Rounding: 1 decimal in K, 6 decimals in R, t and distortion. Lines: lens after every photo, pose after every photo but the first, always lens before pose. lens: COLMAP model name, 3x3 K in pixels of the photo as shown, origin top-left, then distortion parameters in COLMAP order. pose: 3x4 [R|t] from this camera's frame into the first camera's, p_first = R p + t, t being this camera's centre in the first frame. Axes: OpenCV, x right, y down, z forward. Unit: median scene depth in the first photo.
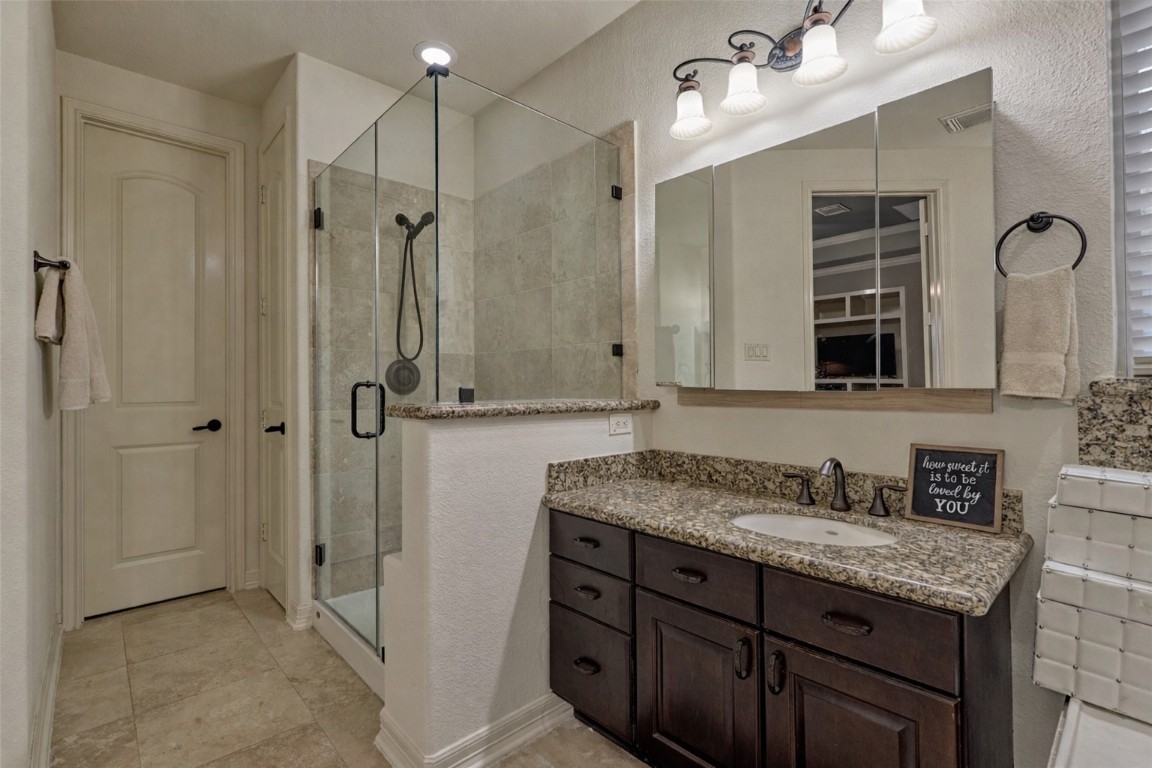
lens RADIAL K [[529.3, 0, 577.2], [0, 529.3, 384.5], [0, 0, 1]] dist [0.001561, -0.000231]
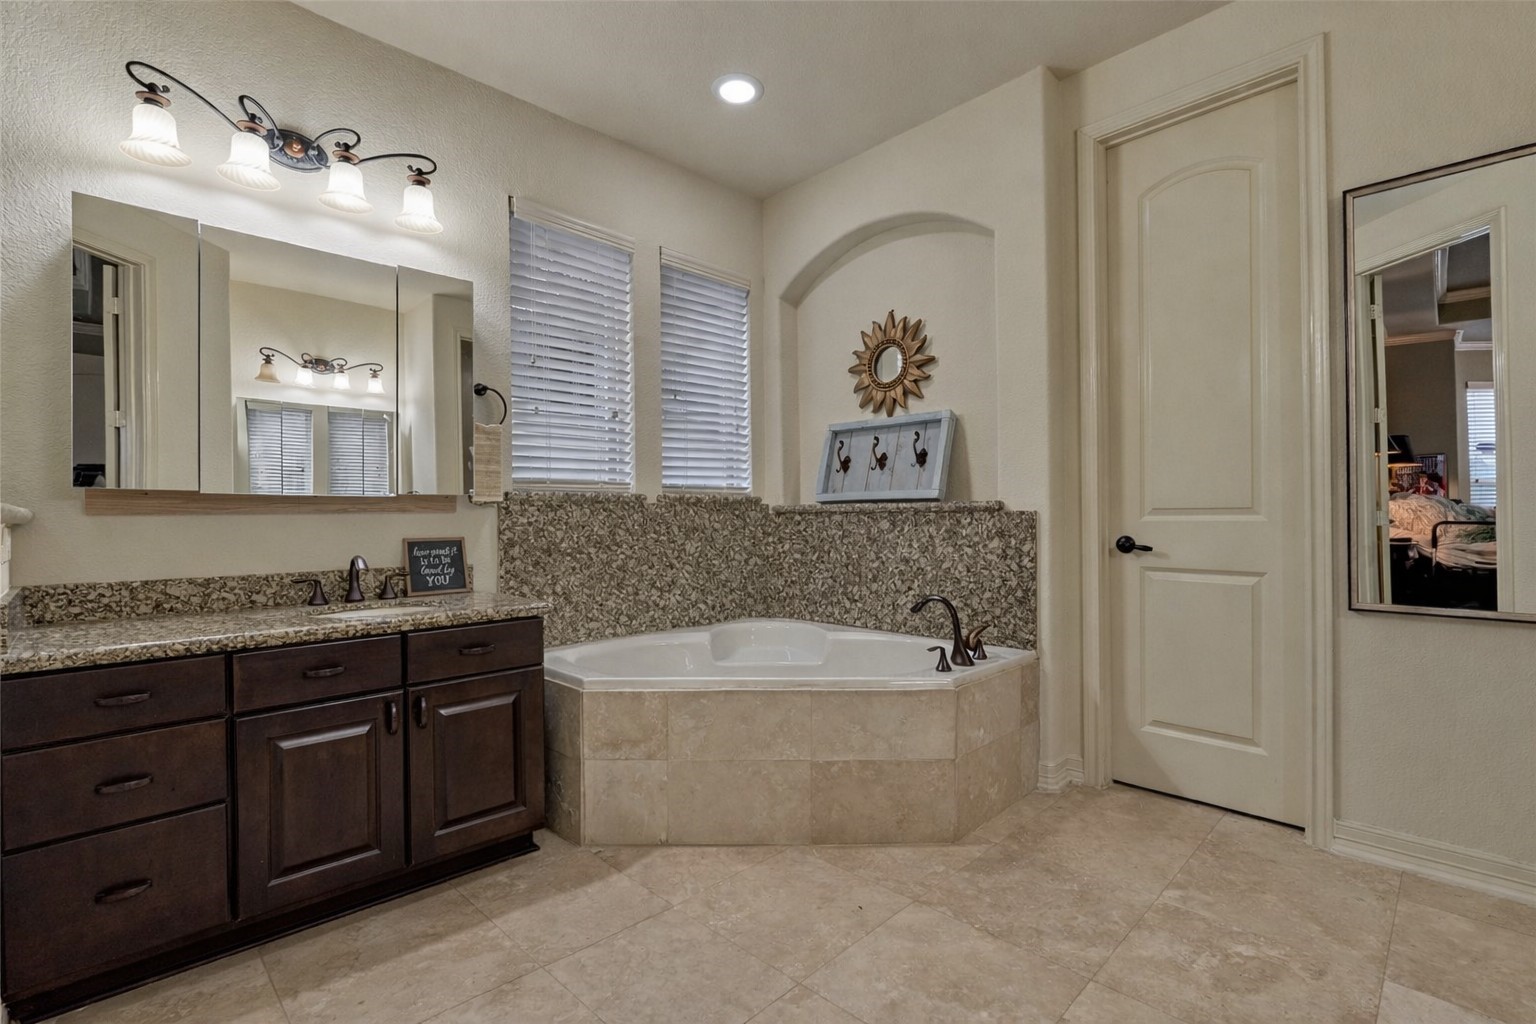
lens RADIAL K [[705.7, 0, 766.7], [0, 705.7, 510.9], [0, 0, 1]] dist [0.001561, -0.000231]
pose [[-0.019736, 0.008559, 0.999769, -0.870520], [0.006682, 0.999942, -0.008429, 0.052996], [-0.999783, 0.006514, -0.019792, 0.136114]]
